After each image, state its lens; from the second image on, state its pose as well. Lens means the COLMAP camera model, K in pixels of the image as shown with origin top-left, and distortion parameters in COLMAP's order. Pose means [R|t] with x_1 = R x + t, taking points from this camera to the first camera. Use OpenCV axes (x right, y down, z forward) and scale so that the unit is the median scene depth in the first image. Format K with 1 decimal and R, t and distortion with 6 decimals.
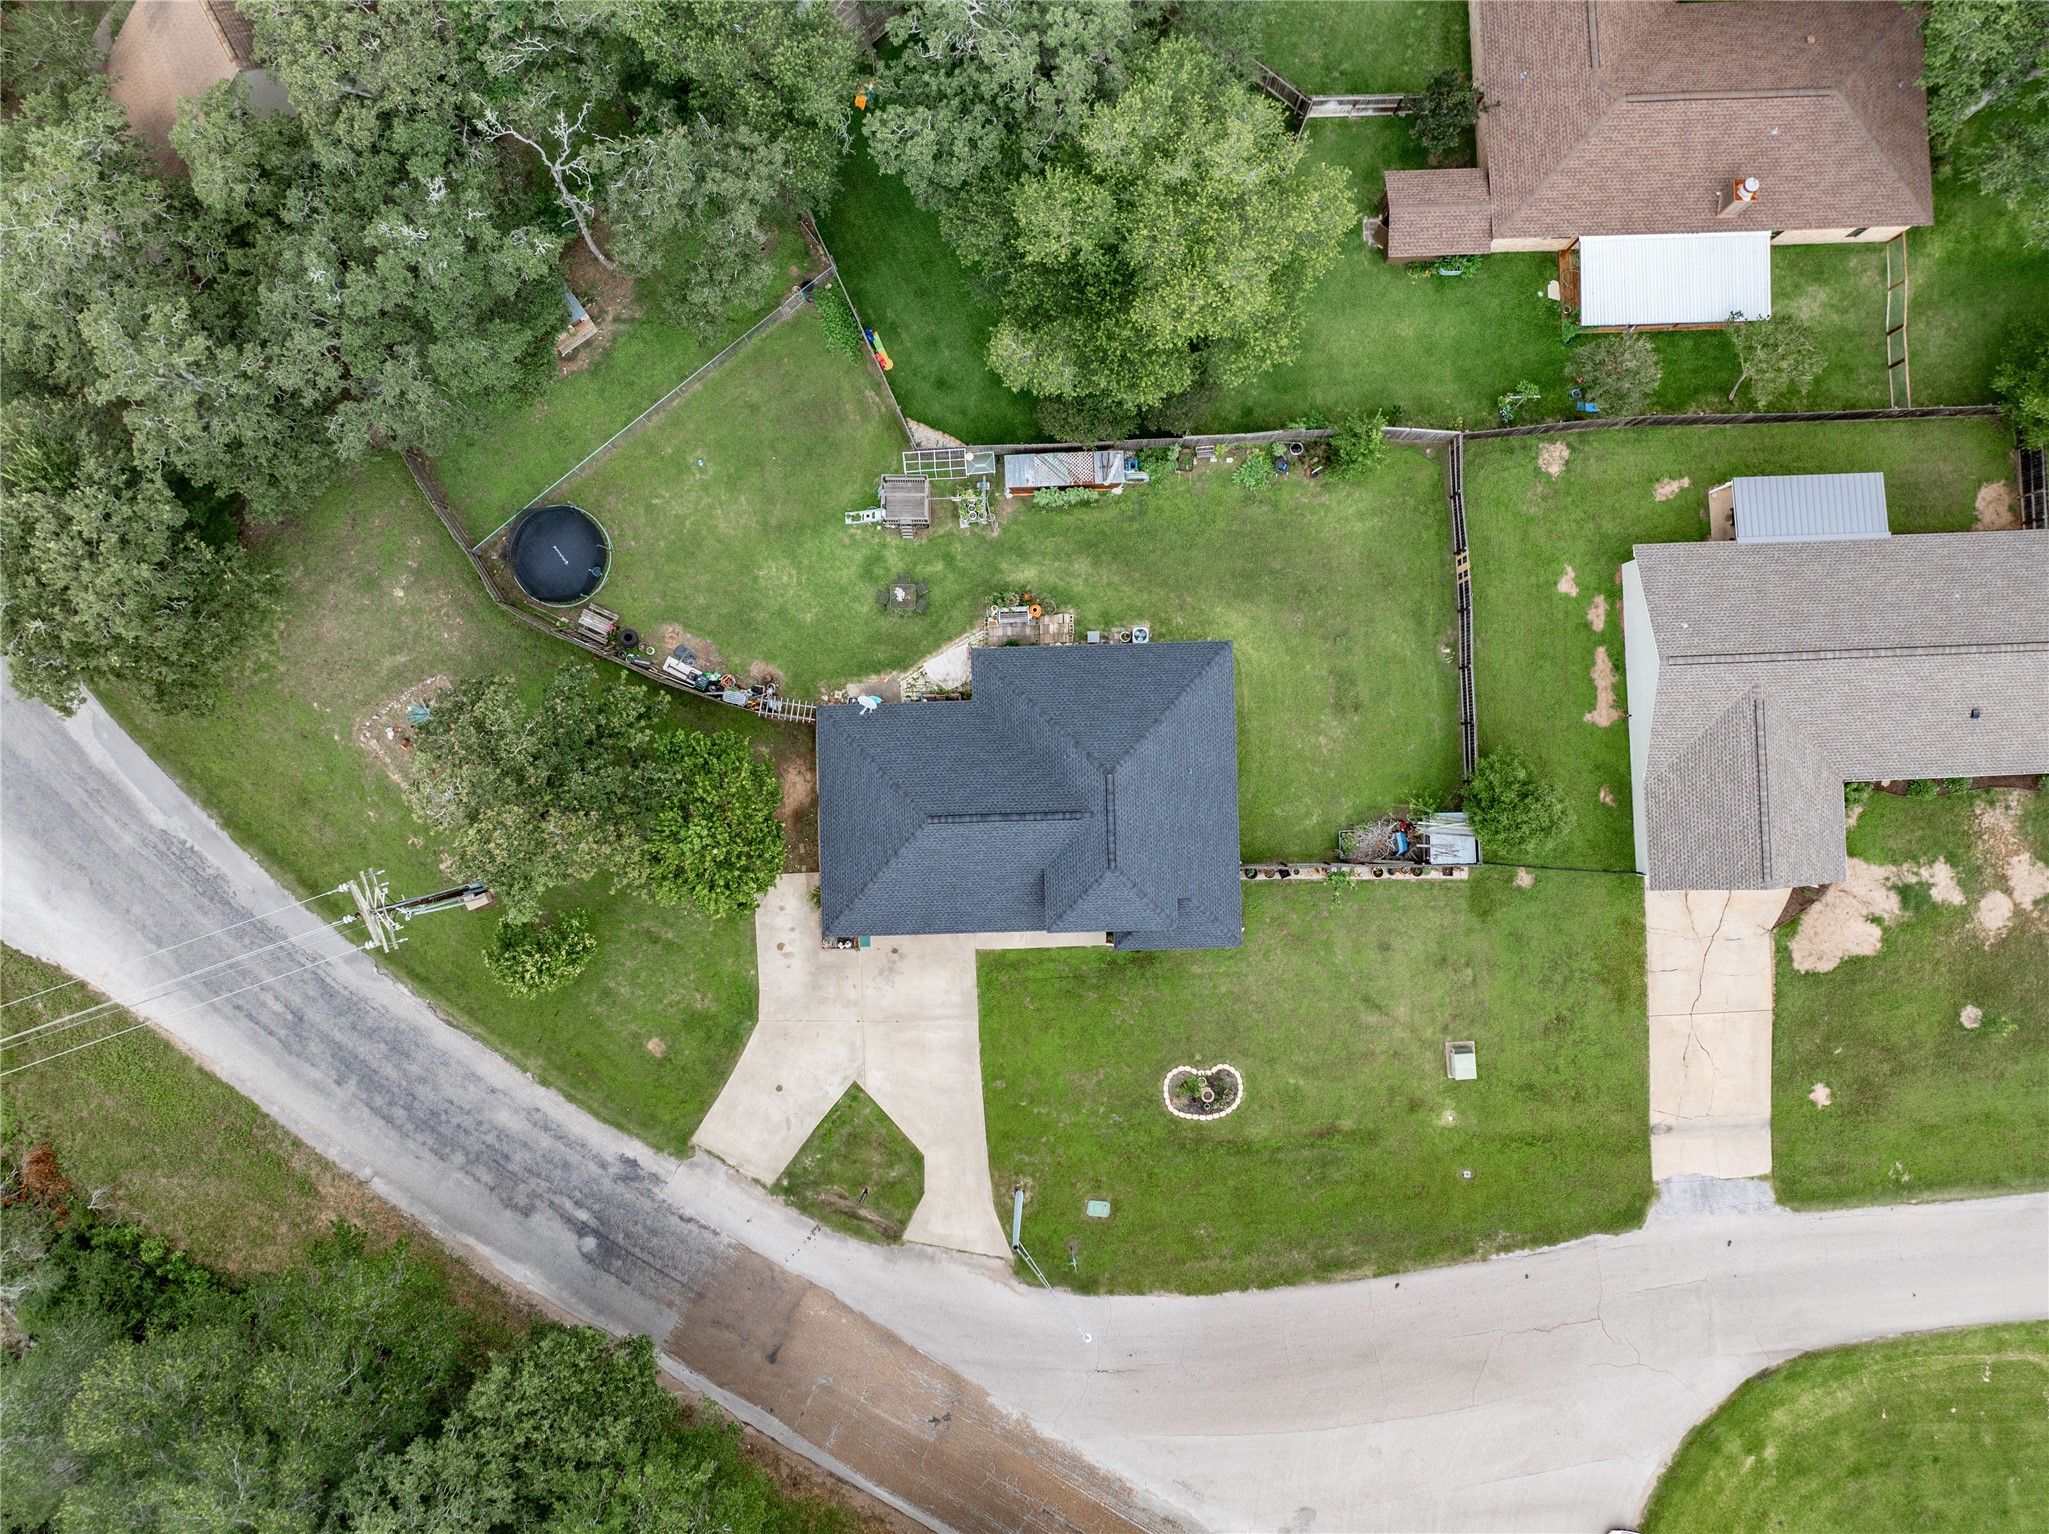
lens RADIAL K [[1441.3, 0, 1024.7], [0, 1441.3, 761.8], [0, 0, 1]] dist [-0.037143, -0.002383]
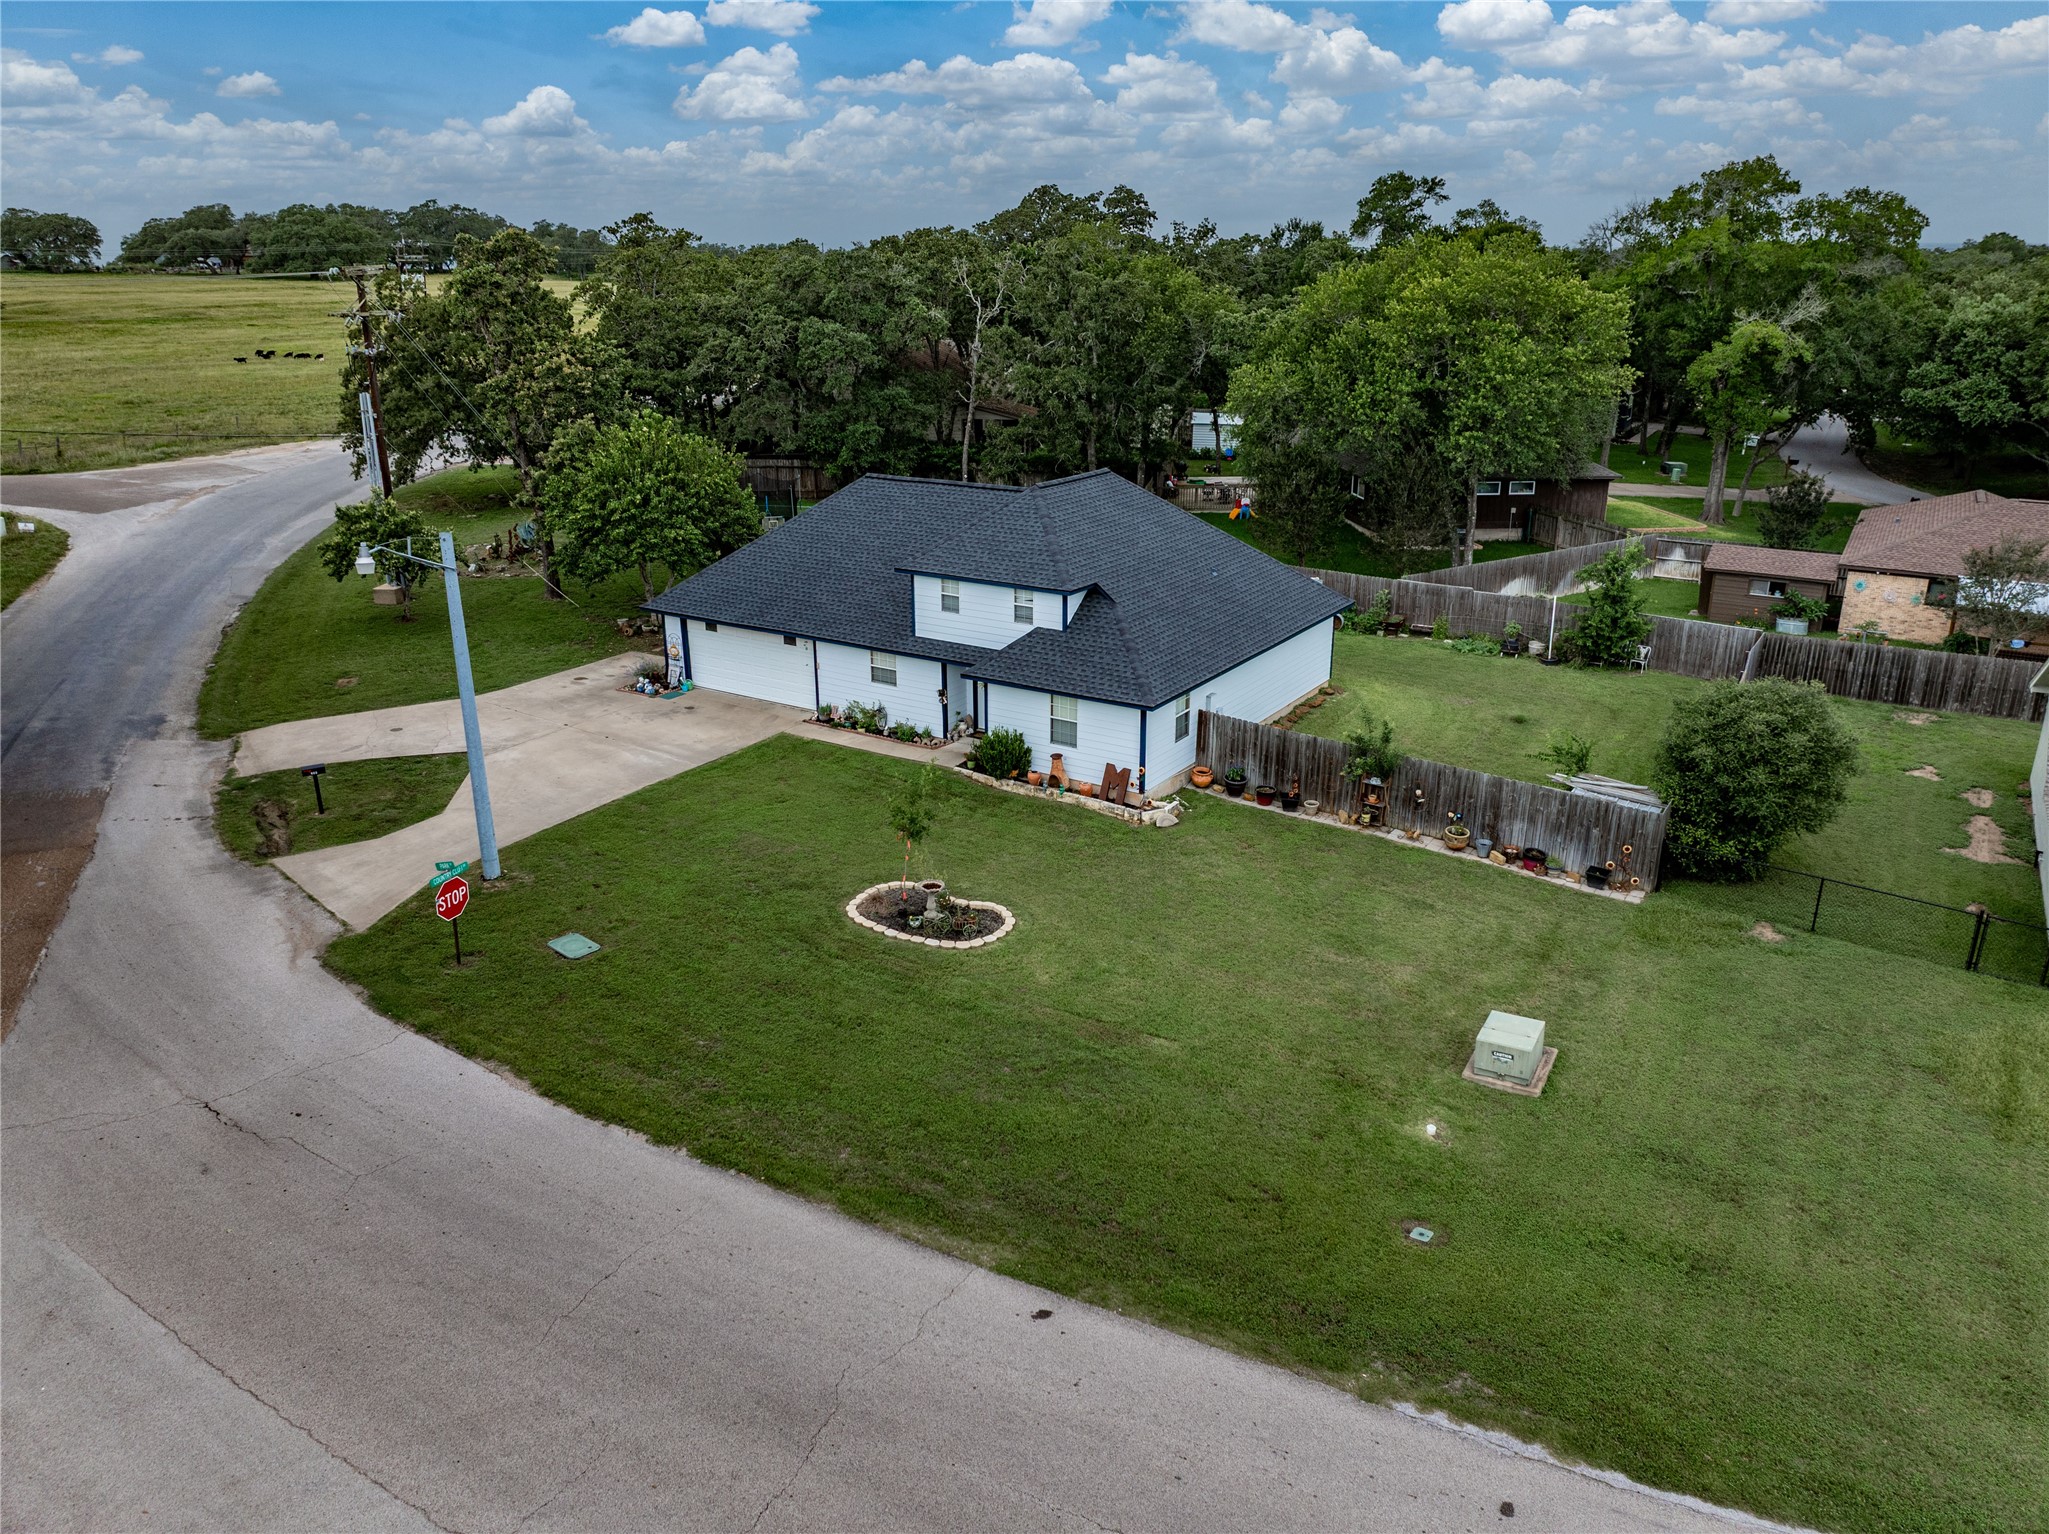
lens RADIAL K [[1441.3, 0, 1019.1], [0, 1441.3, 766.9], [0, 0, 1]] dist [-0.037143, -0.002383]
pose [[0.821967, 0.199755, -0.533356, 0.386321], [-0.569528, 0.283529, -0.771524, 0.557156], [-0.002893, 0.937928, 0.346818, 0.796790]]
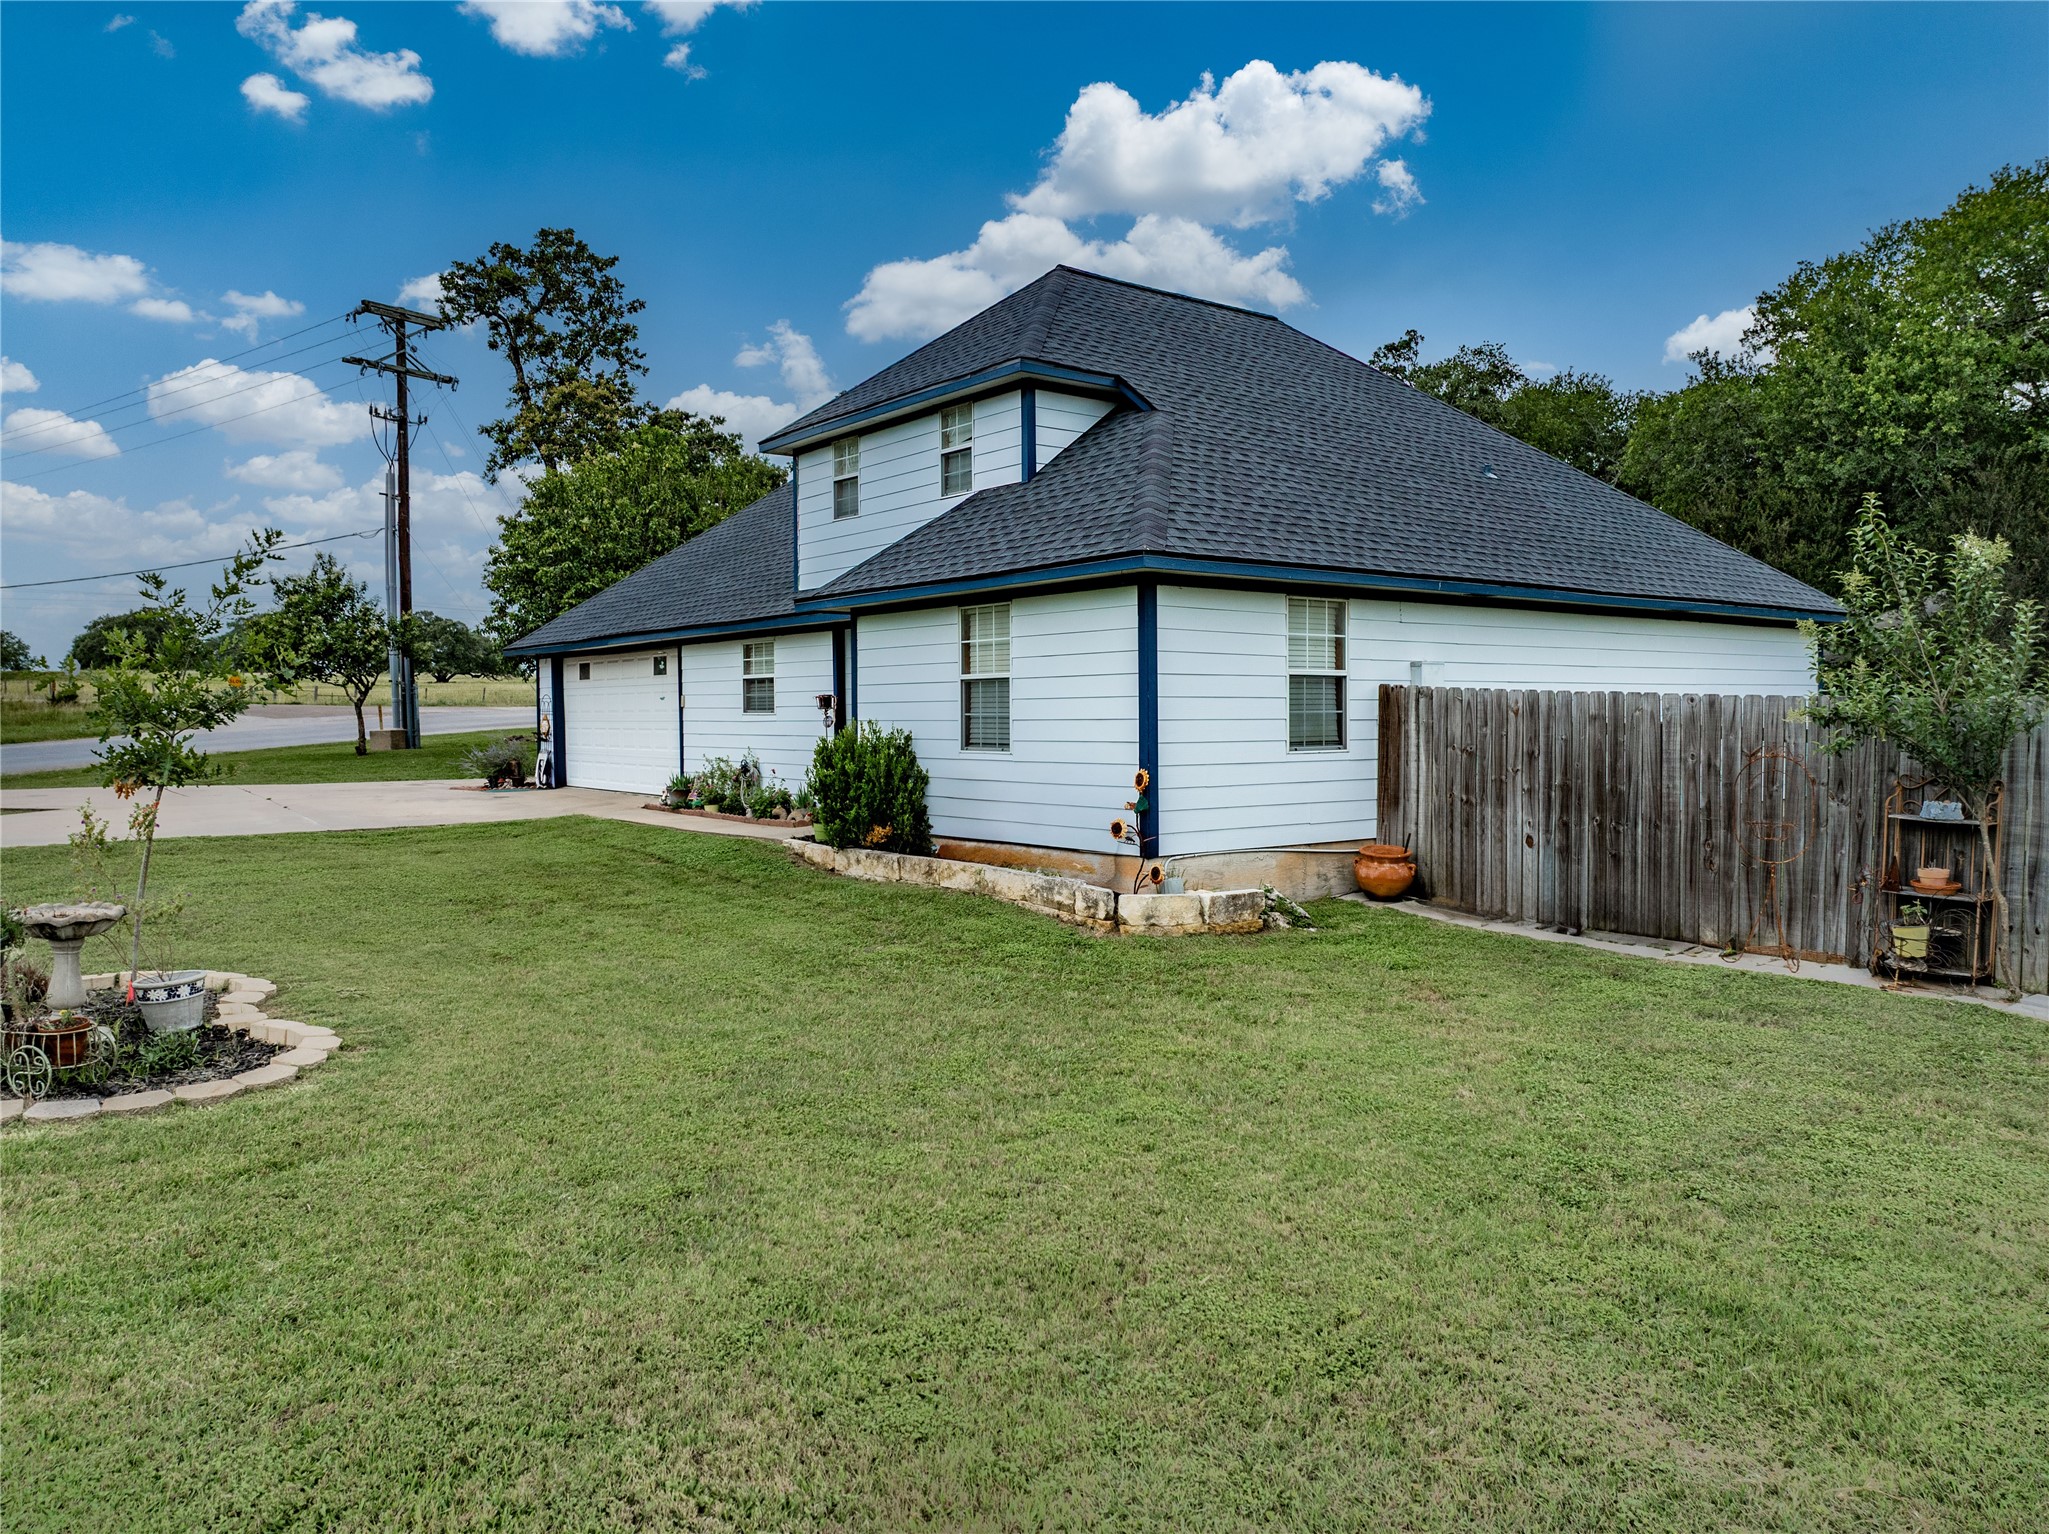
lens RADIAL K [[1441.3, 0, 1032.2], [0, 1441.3, 773.1], [0, 0, 1]] dist [-0.037143, -0.002383]
pose [[0.591894, 0.045491, -0.804731, 0.275272], [-0.806001, 0.039602, -0.590589, 0.238841], [0.005002, 0.998179, 0.060106, 0.969785]]
